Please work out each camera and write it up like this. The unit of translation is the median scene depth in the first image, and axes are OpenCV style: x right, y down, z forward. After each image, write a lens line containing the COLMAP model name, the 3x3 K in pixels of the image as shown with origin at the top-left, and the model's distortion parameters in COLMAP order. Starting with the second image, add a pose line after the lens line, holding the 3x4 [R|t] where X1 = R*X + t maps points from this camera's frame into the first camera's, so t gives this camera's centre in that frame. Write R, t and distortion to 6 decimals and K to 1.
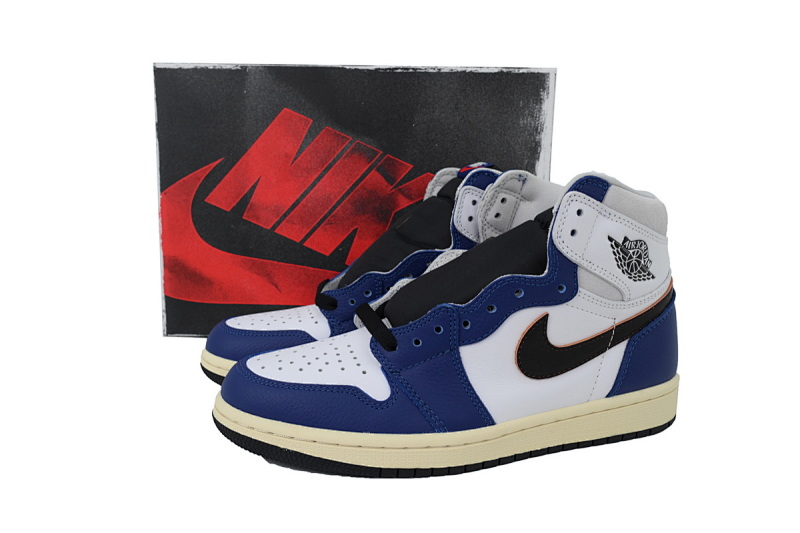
lens RADIAL K [[633.8, 0, 400.0], [0, 633.8, 266.5], [0, 0, 1]] dist [-0.003836, -0.000686]
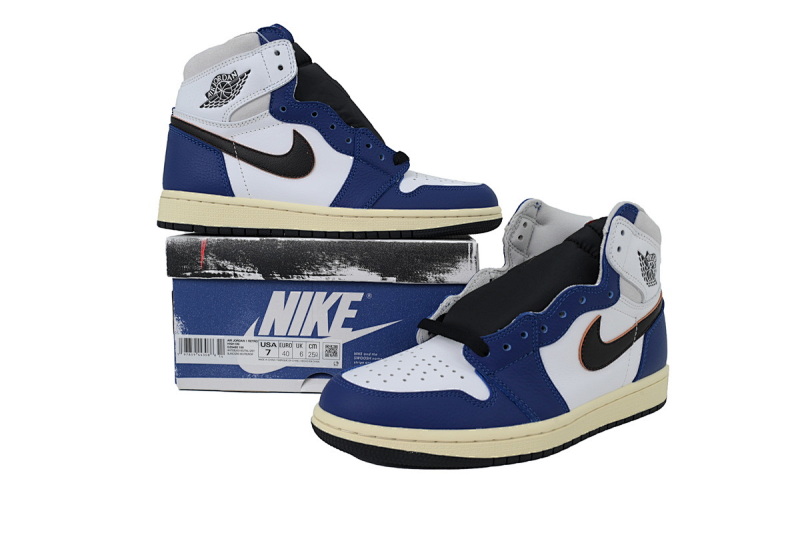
lens RADIAL K [[633.8, 0, 400.0], [0, 633.8, 266.5], [0, 0, 1]] dist [-0.003836, -0.000686]
pose [[0.957796, -0.035584, 0.285238, -0.483466], [0.047475, 0.998263, -0.034880, 0.003641], [-0.283502, 0.046950, 0.957822, -0.063670]]
